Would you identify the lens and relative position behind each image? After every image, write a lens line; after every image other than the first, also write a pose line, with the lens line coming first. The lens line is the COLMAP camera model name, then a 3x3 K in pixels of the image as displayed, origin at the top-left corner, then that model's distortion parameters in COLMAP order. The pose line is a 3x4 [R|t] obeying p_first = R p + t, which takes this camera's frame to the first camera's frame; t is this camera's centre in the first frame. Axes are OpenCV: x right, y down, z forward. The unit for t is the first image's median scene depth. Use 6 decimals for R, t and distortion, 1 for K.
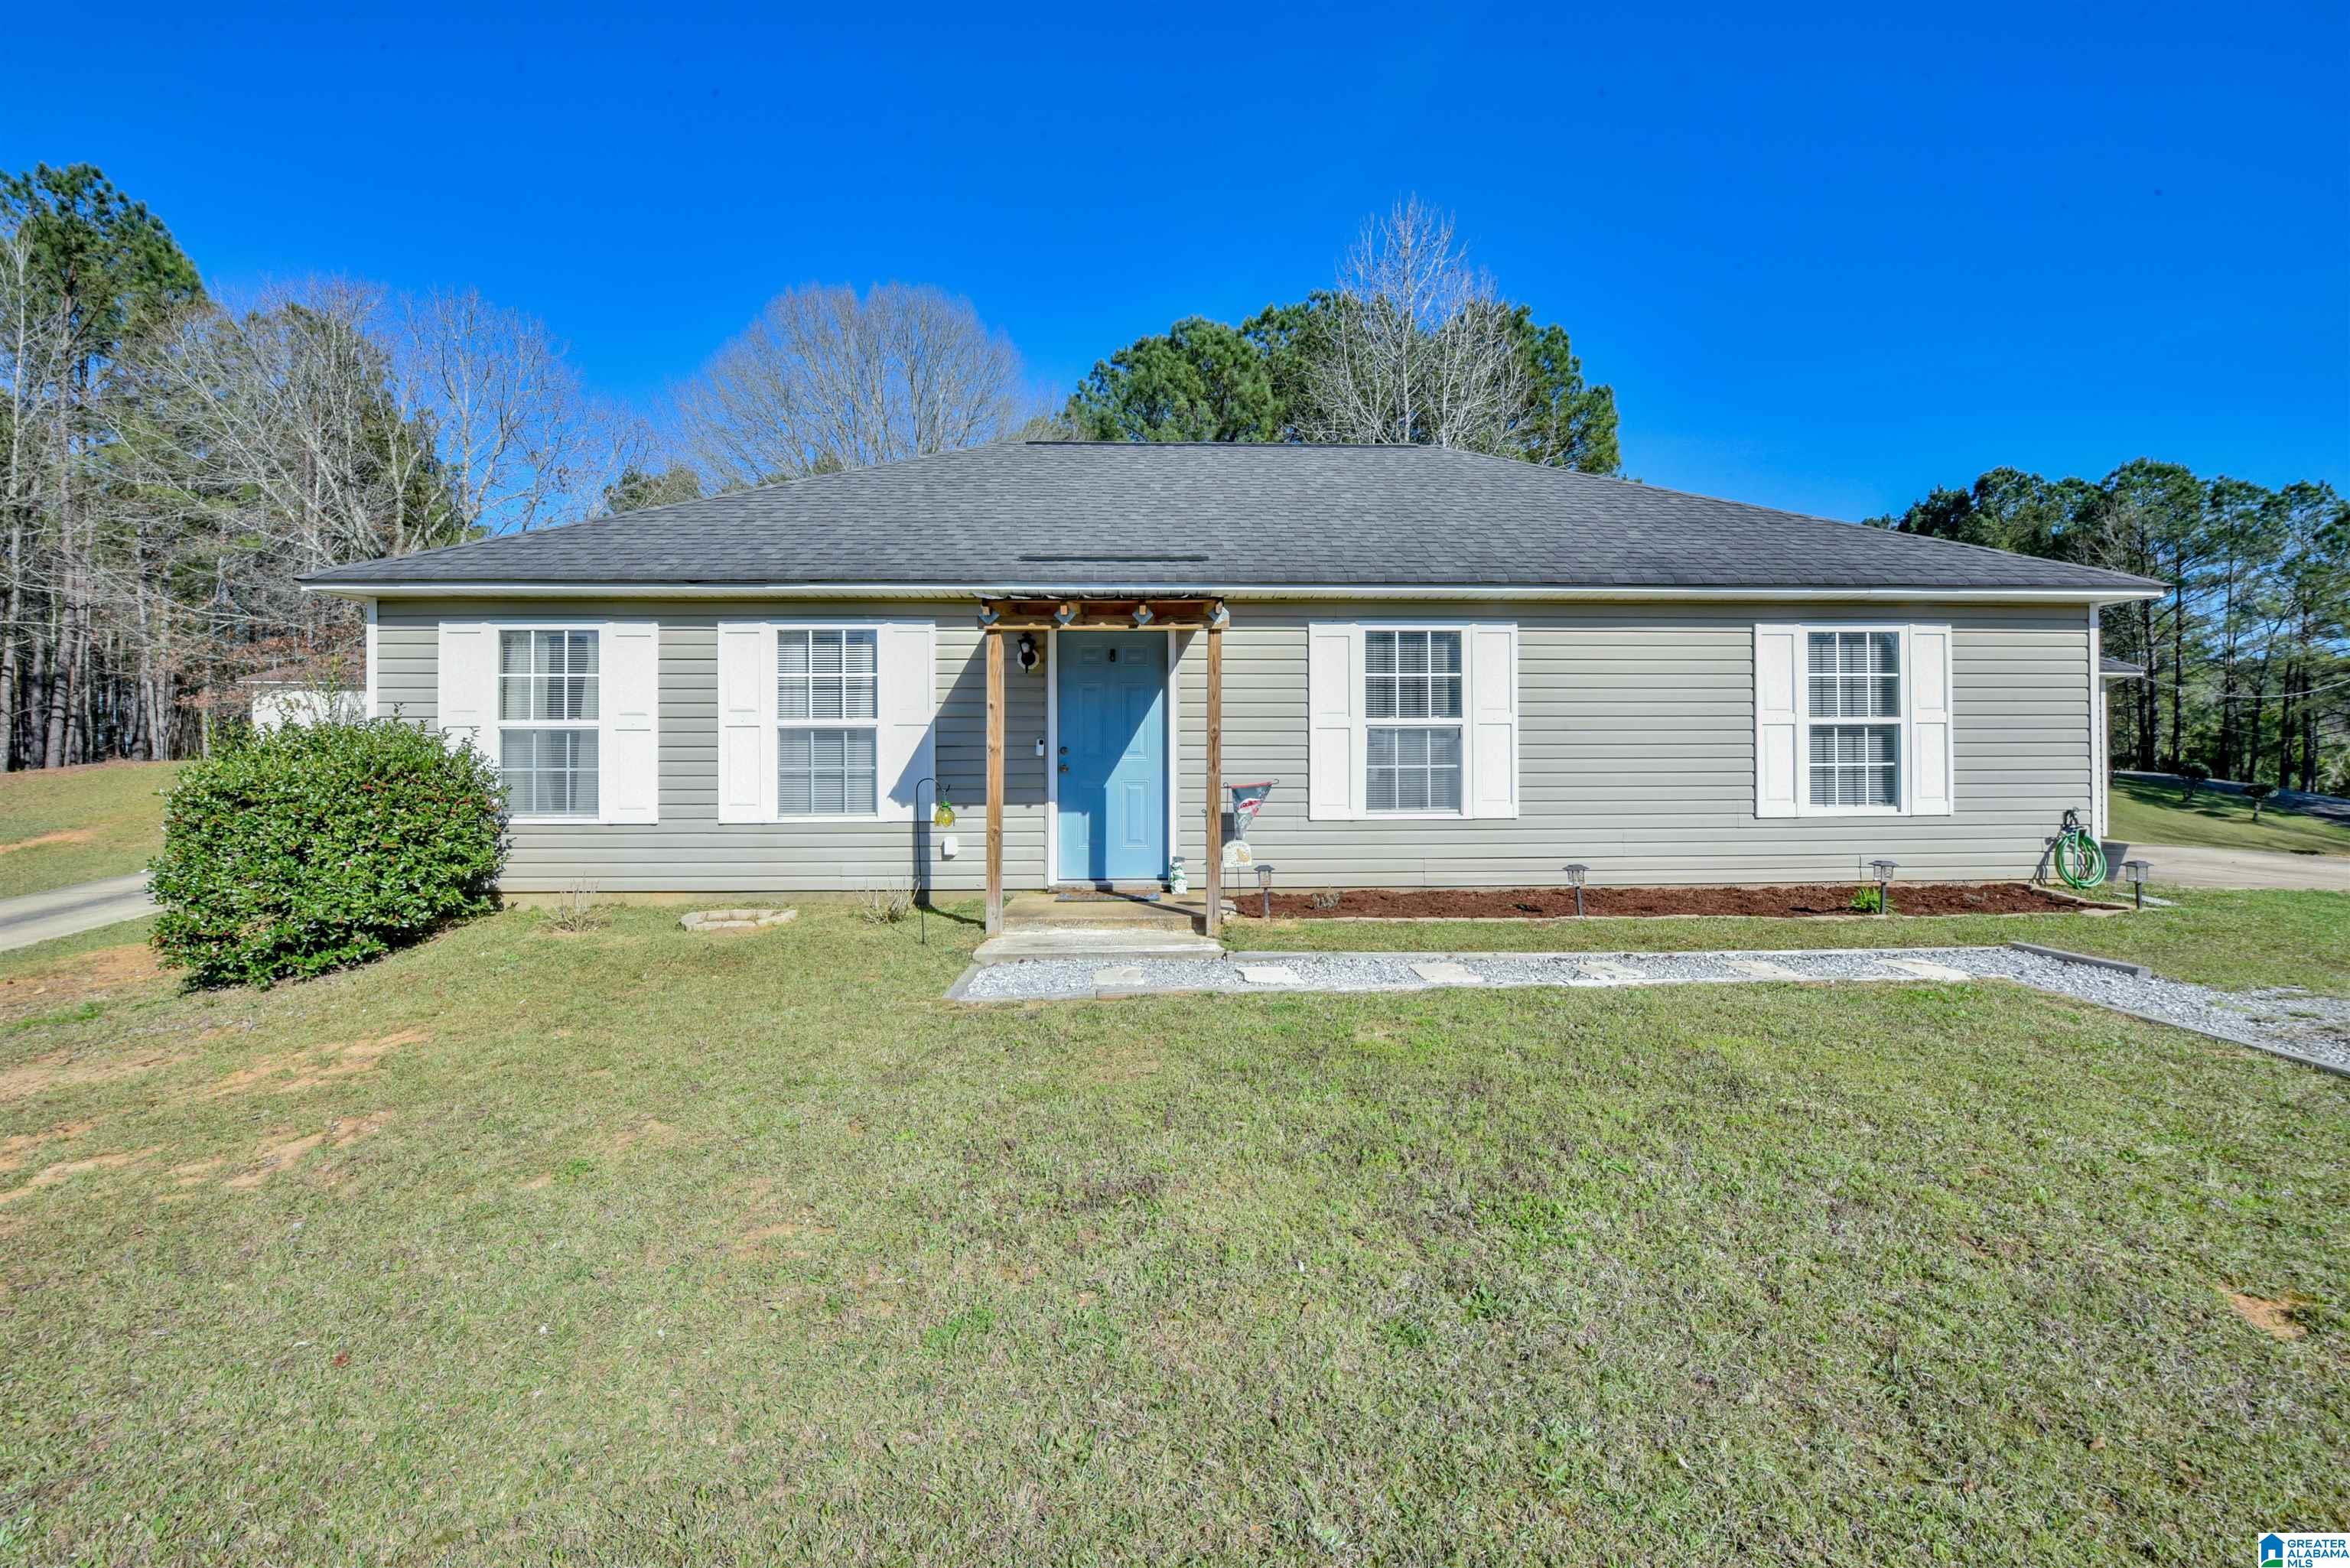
lens RADIAL K [[1002.1, 0, 1173.6], [0, 1002.1, 779.1], [0, 0, 1]] dist [-0.011162, -0.000010]
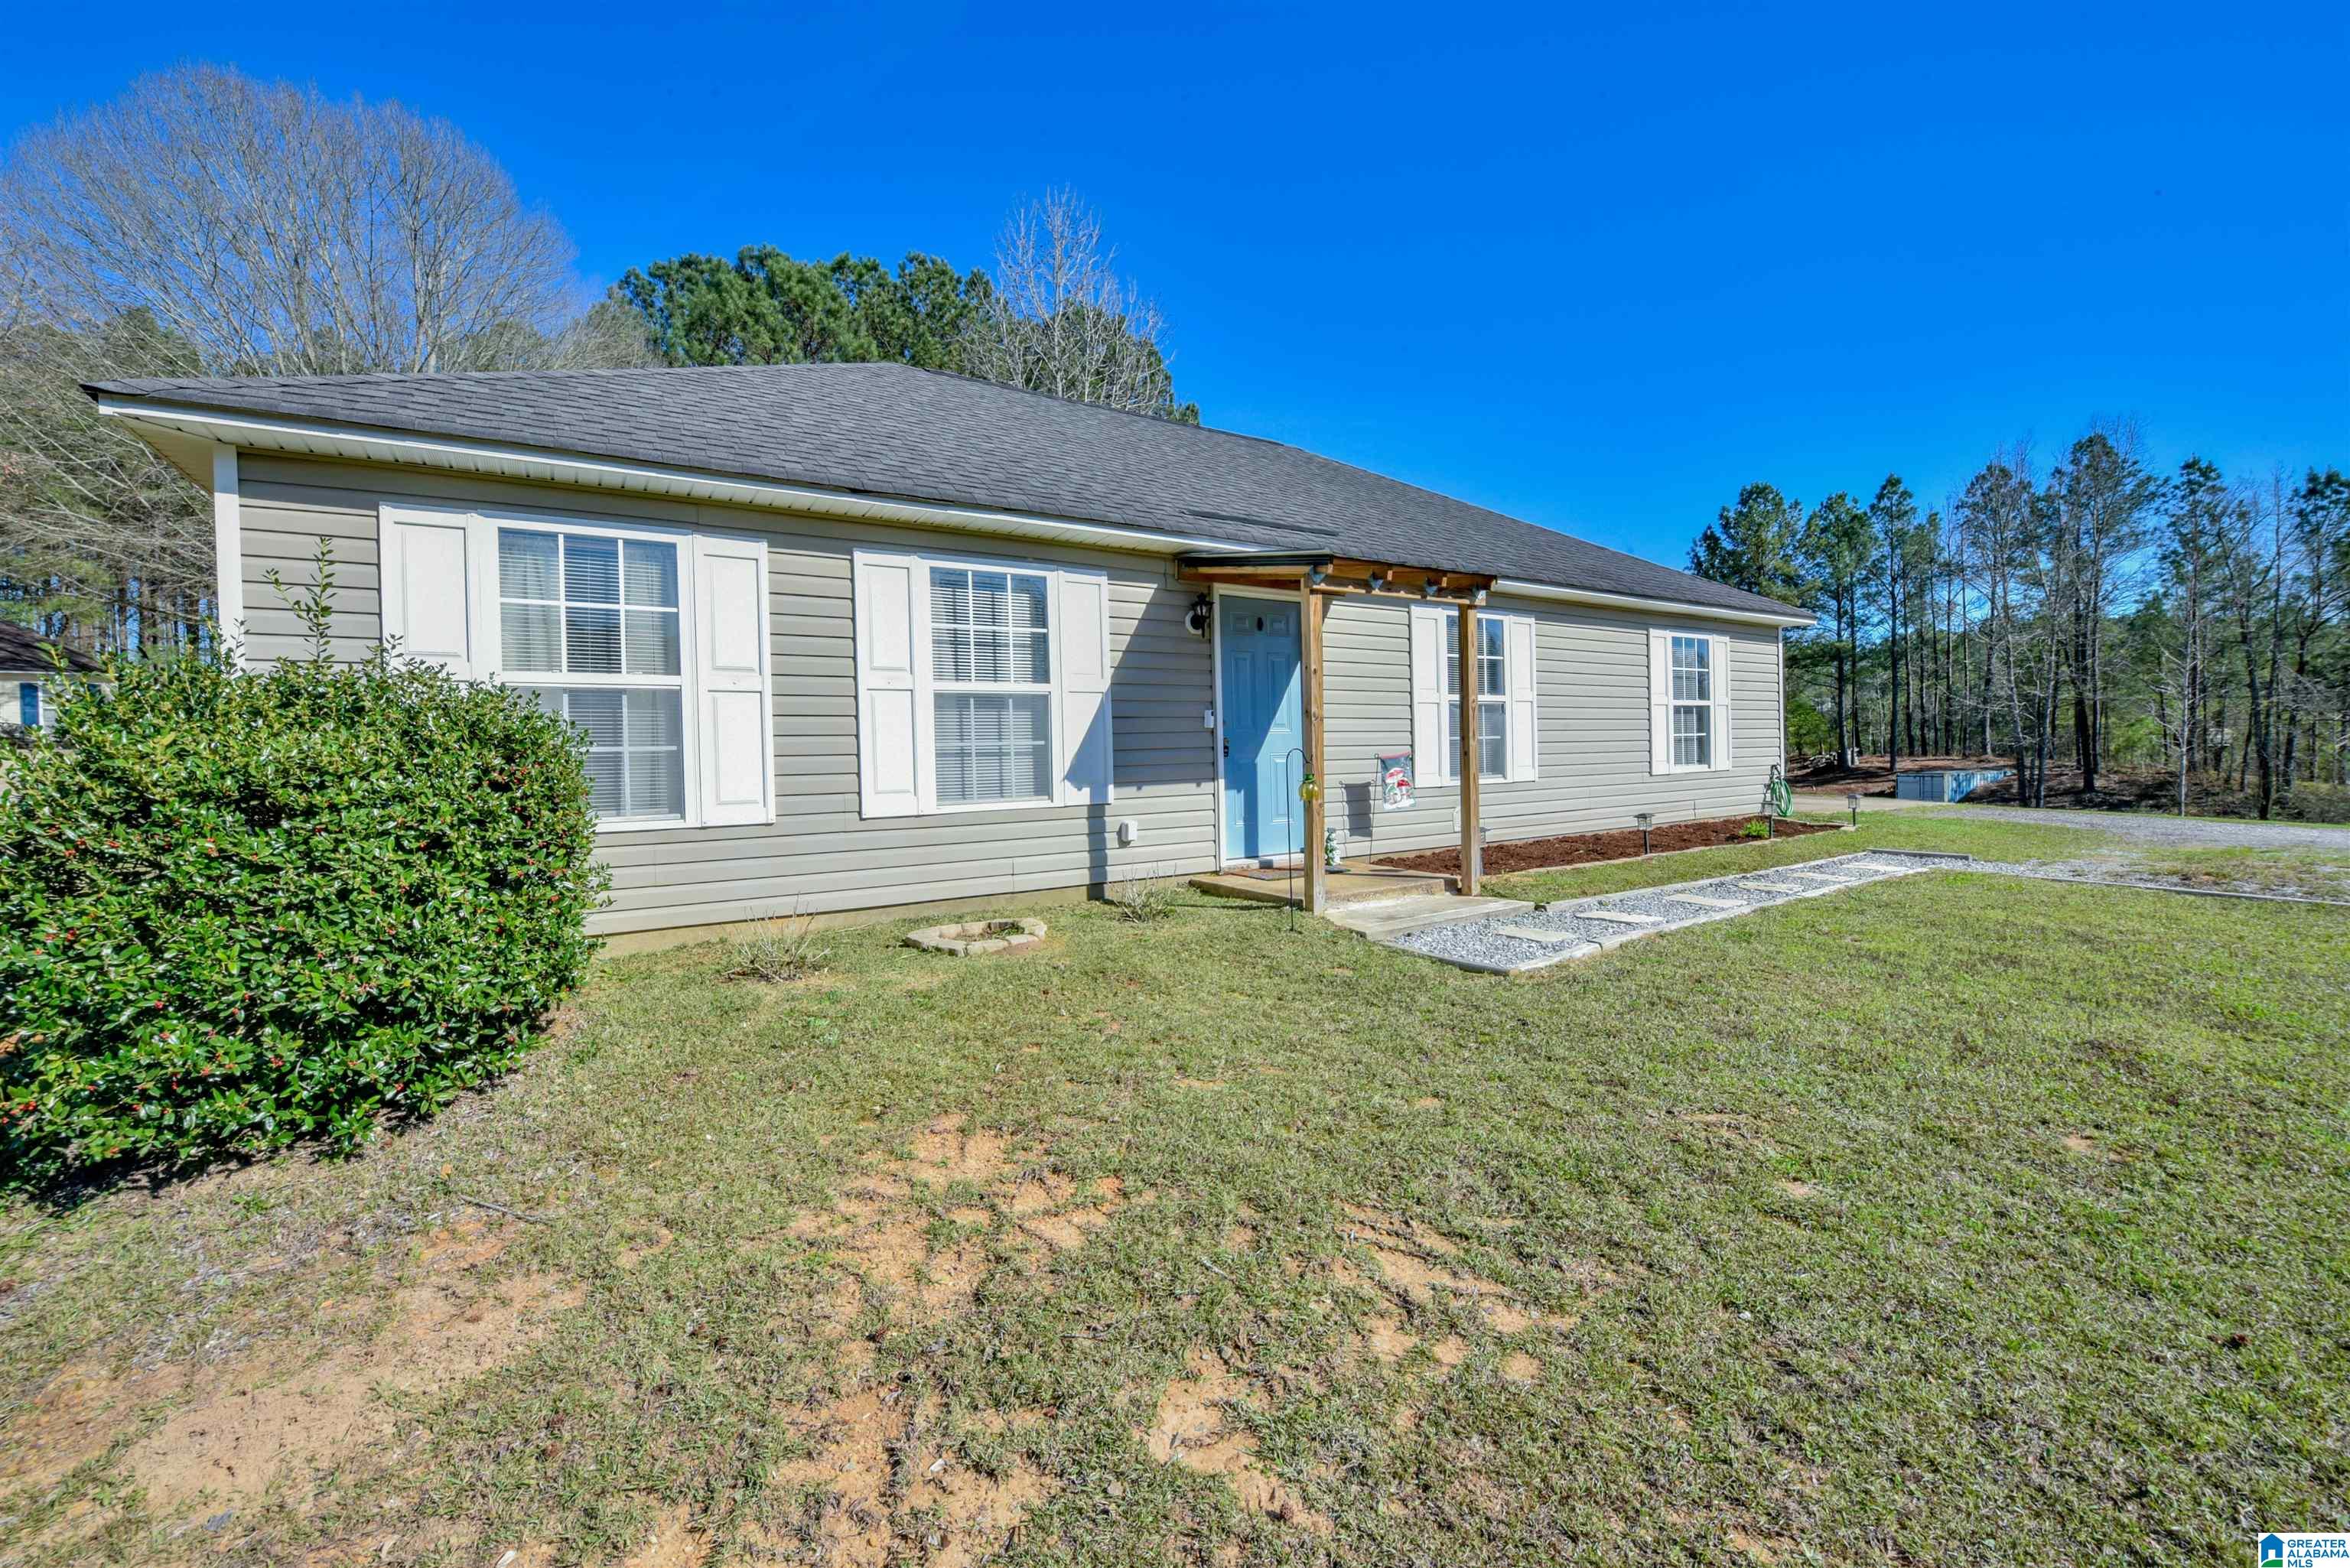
lens RADIAL K [[934.3, 0, 1171.8], [0, 934.3, 778.0], [0, 0, 1]] dist [-0.017775, -0.001688]
pose [[0.854278, -0.027203, 0.519104, -0.606992], [0.005332, 0.999036, 0.043578, -0.015157], [-0.519789, -0.034460, 0.853600, 0.274200]]
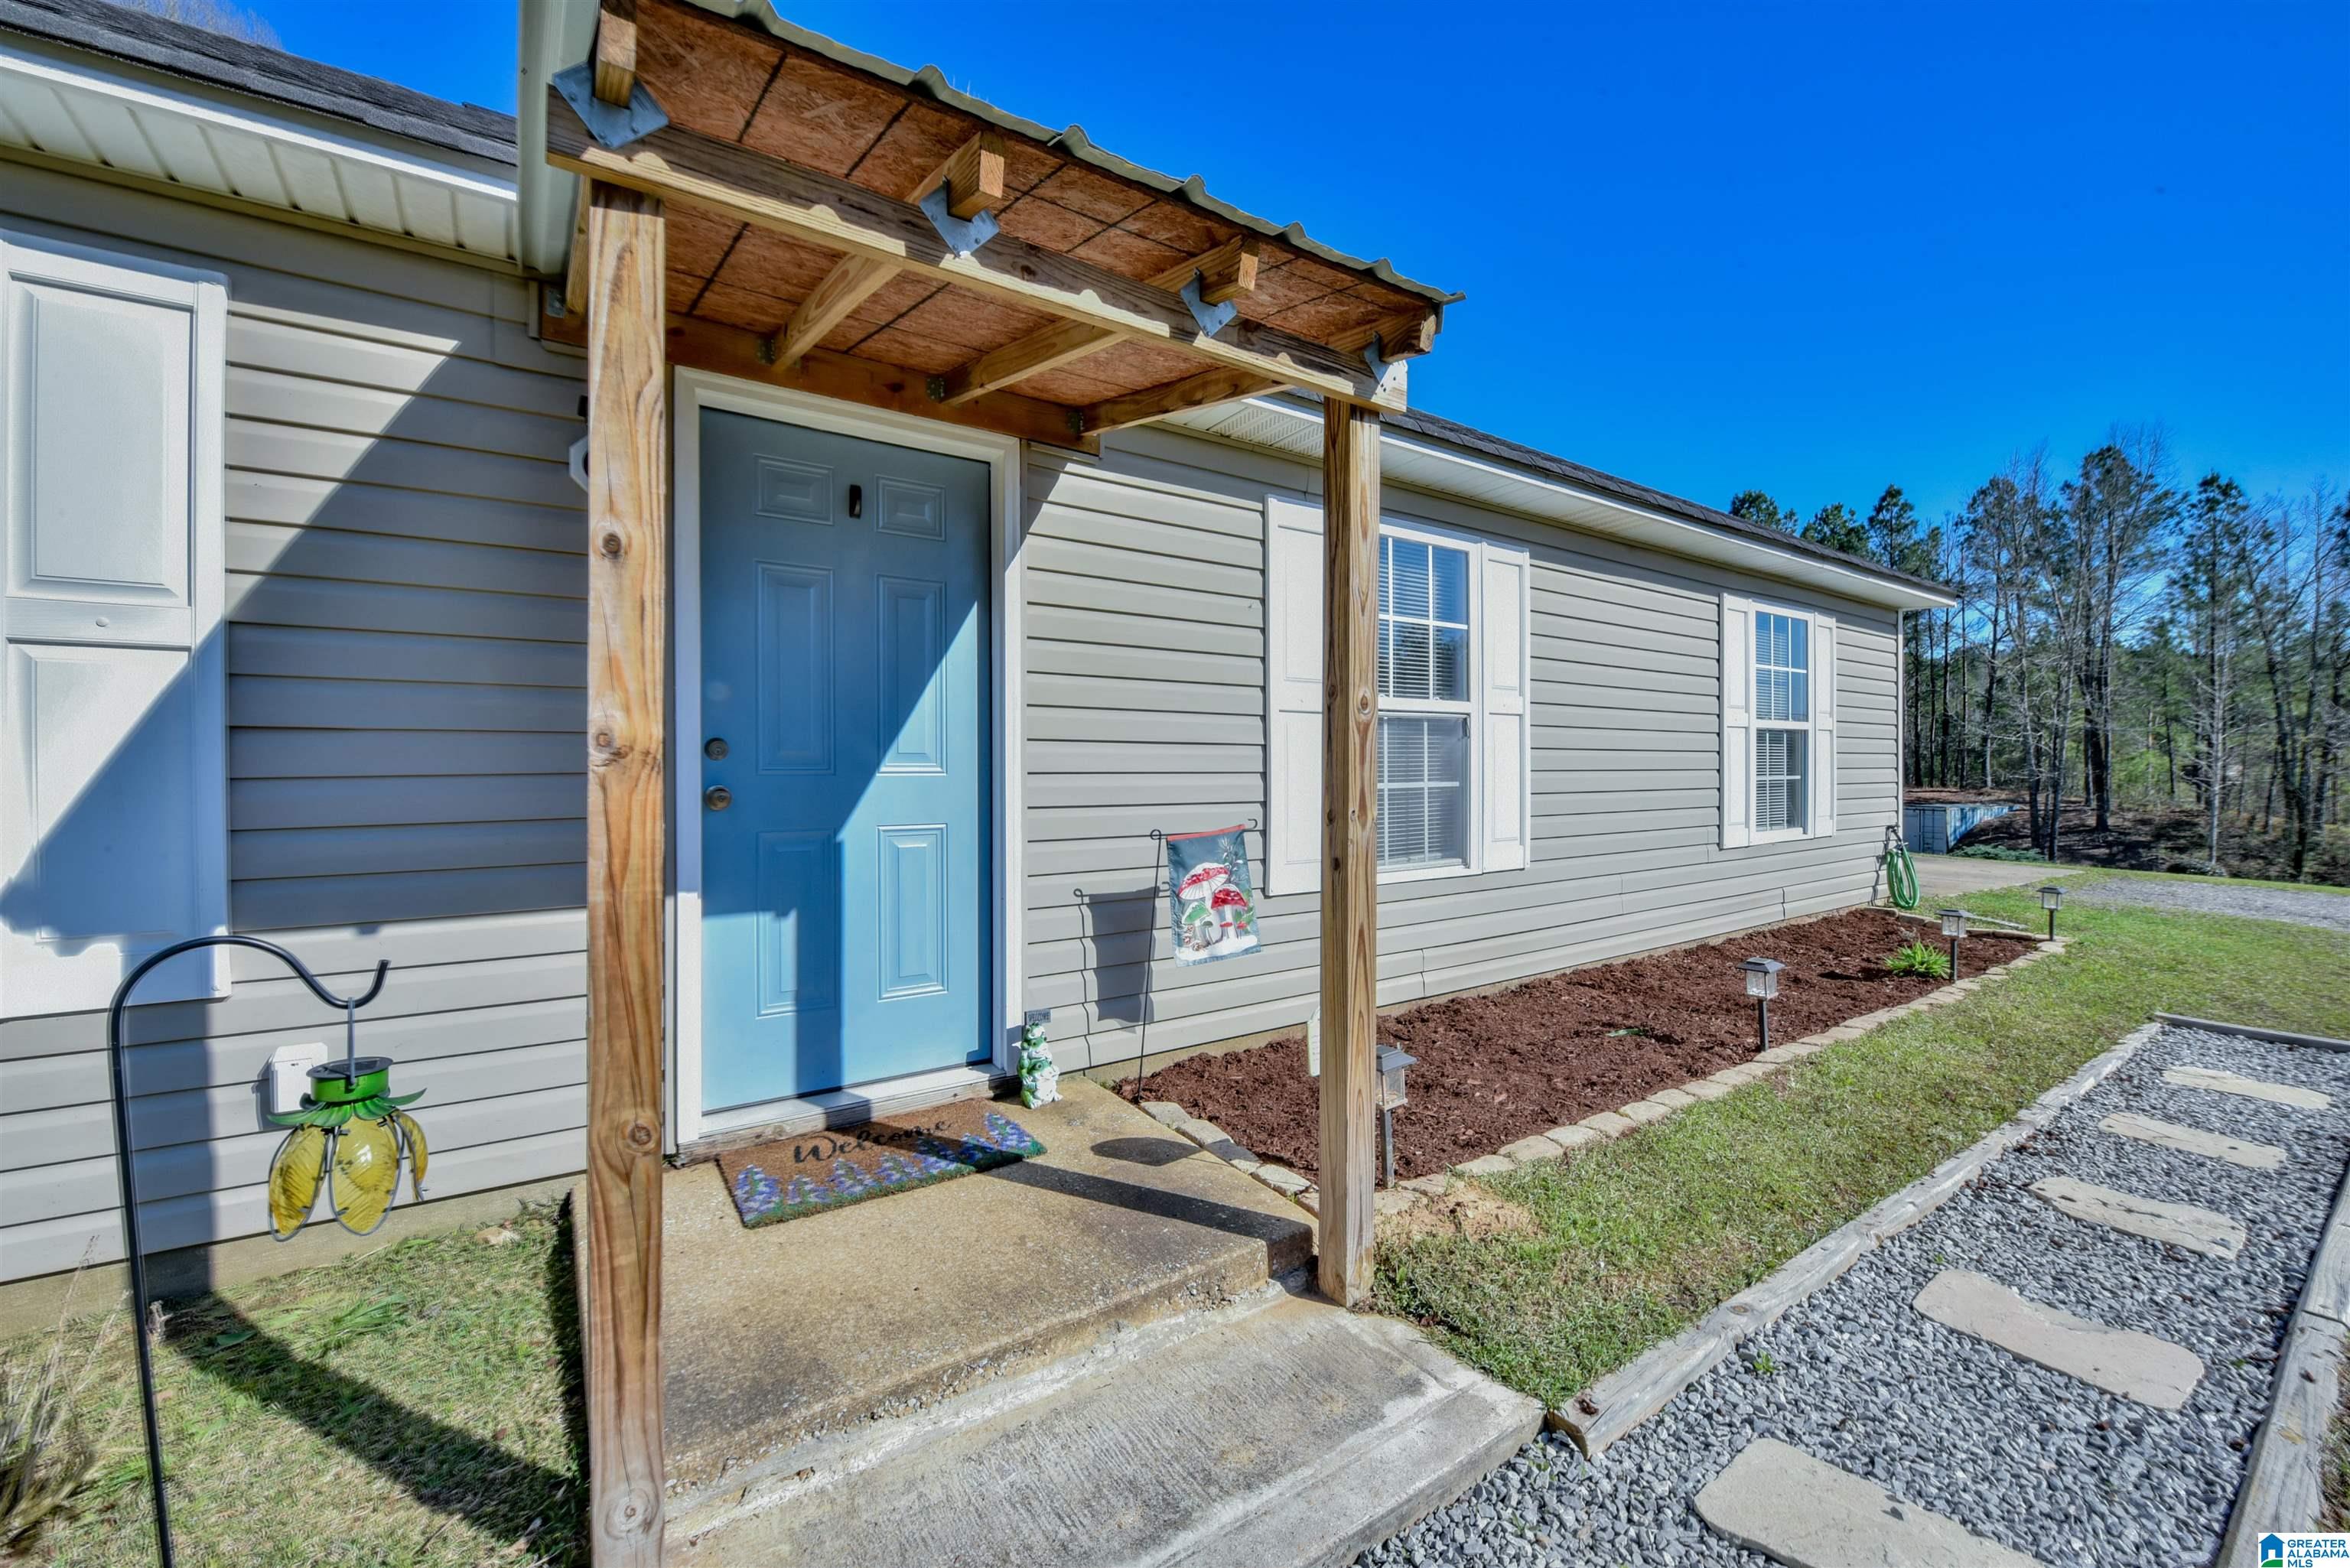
lens RADIAL K [[934.3, 0, 1177.3], [0, 934.3, 783.4], [0, 0, 1]] dist [-0.017775, -0.001688]
pose [[0.837206, -0.006905, 0.546844, -0.153345], [-0.016785, 0.999125, 0.038313, -0.031600], [-0.546630, -0.041255, 0.836358, 0.635992]]
